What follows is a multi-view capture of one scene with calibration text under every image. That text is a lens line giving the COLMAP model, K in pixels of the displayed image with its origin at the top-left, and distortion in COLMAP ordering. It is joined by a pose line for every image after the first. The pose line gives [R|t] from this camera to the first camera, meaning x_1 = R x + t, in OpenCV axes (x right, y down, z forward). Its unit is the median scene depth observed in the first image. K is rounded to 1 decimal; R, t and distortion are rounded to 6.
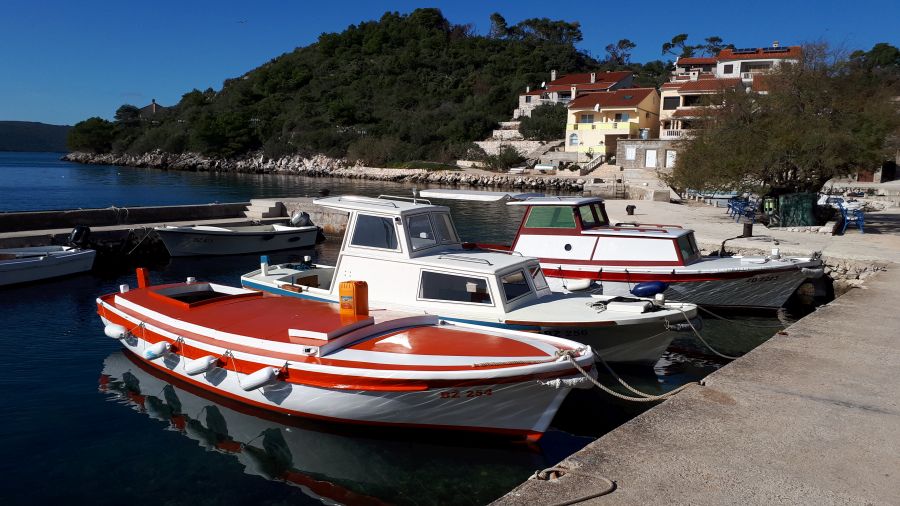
lens RADIAL K [[732.9, 0, 453.6], [0, 732.9, 263.0], [0, 0, 1]] dist [0.086280, -0.113302]
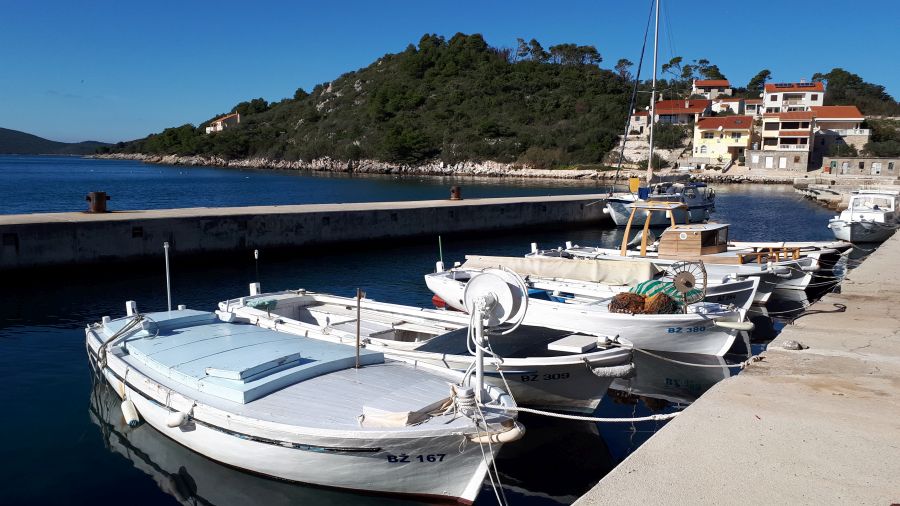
lens RADIAL K [[732.9, 0, 466.1], [0, 732.9, 260.4], [0, 0, 1]] dist [0.086280, -0.113302]
pose [[0.992154, -0.025637, 0.122364, -0.408472], [0.025775, 0.999668, 0.000455, 0.037057], [-0.122335, 0.002702, 0.992485, -0.355759]]
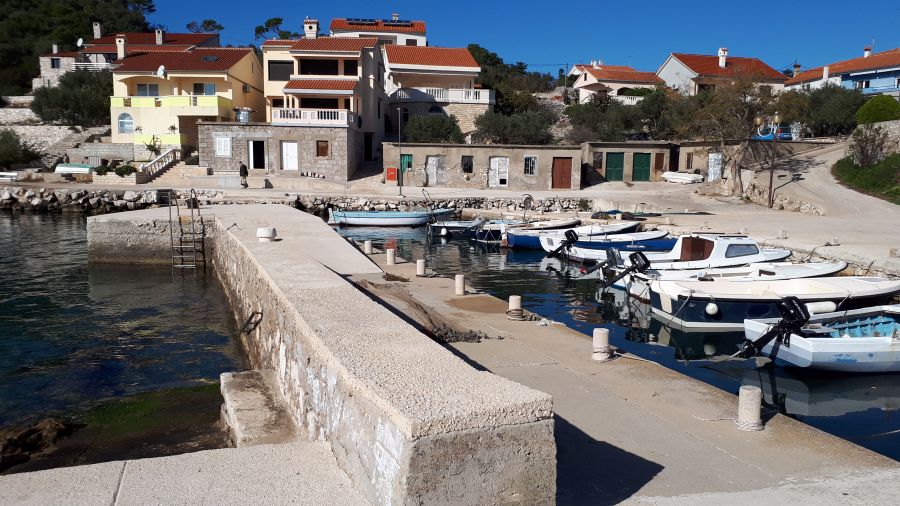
lens RADIAL K [[732.9, 0, 455.5], [0, 732.9, 269.8], [0, 0, 1]] dist [0.086280, -0.113302]
pose [[0.865684, -0.077406, 0.494569, 0.069794], [0.074101, 0.996903, 0.026324, -0.035556], [-0.495075, 0.013860, 0.868740, 0.273670]]
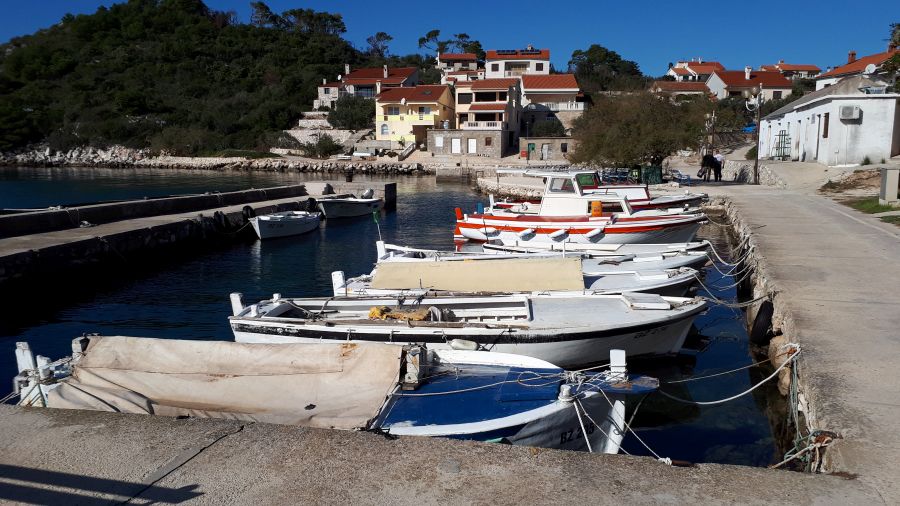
lens RADIAL K [[732.9, 0, 458.4], [0, 732.9, 256.0], [0, 0, 1]] dist [0.086280, -0.113302]
pose [[0.940208, -0.070098, 0.333309, -0.097440], [0.066684, 0.997538, 0.021685, 0.008578], [-0.334008, 0.001838, 0.942568, -0.086916]]
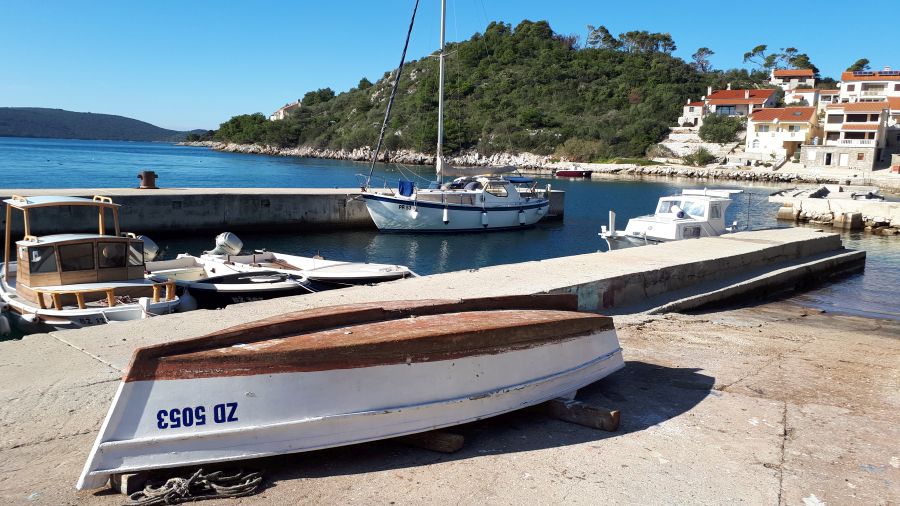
lens RADIAL K [[732.9, 0, 462.5], [0, 732.9, 263.9], [0, 0, 1]] dist [0.086280, -0.113302]
pose [[0.999955, 0.009027, -0.003076, -0.296945], [-0.008986, 0.999871, 0.013293, 0.032151], [0.003196, -0.013265, 0.999907, -0.296277]]
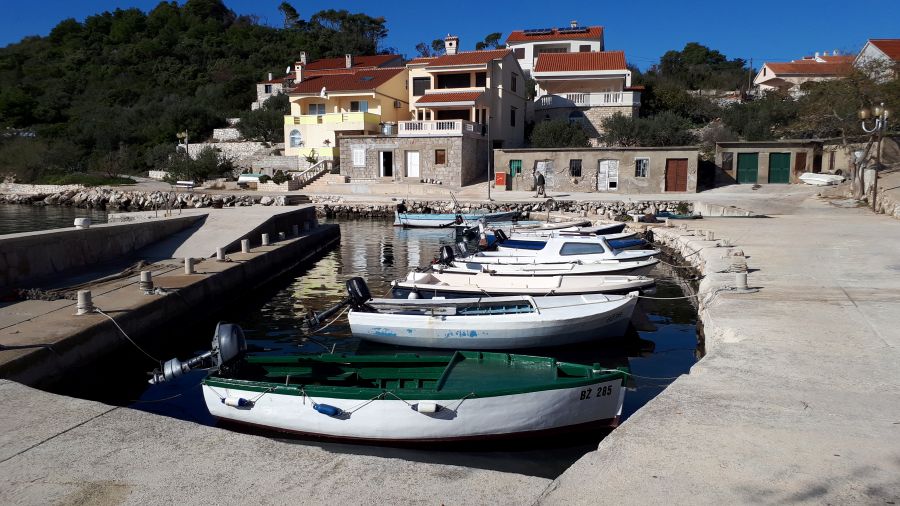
lens RADIAL K [[732.9, 0, 451.4], [0, 732.9, 264.4], [0, 0, 1]] dist [0.086280, -0.113302]
pose [[0.980365, -0.045042, 0.191979, 0.134988], [0.047861, 0.998803, -0.010073, -0.028014], [-0.191295, 0.019063, 0.981347, 0.232723]]
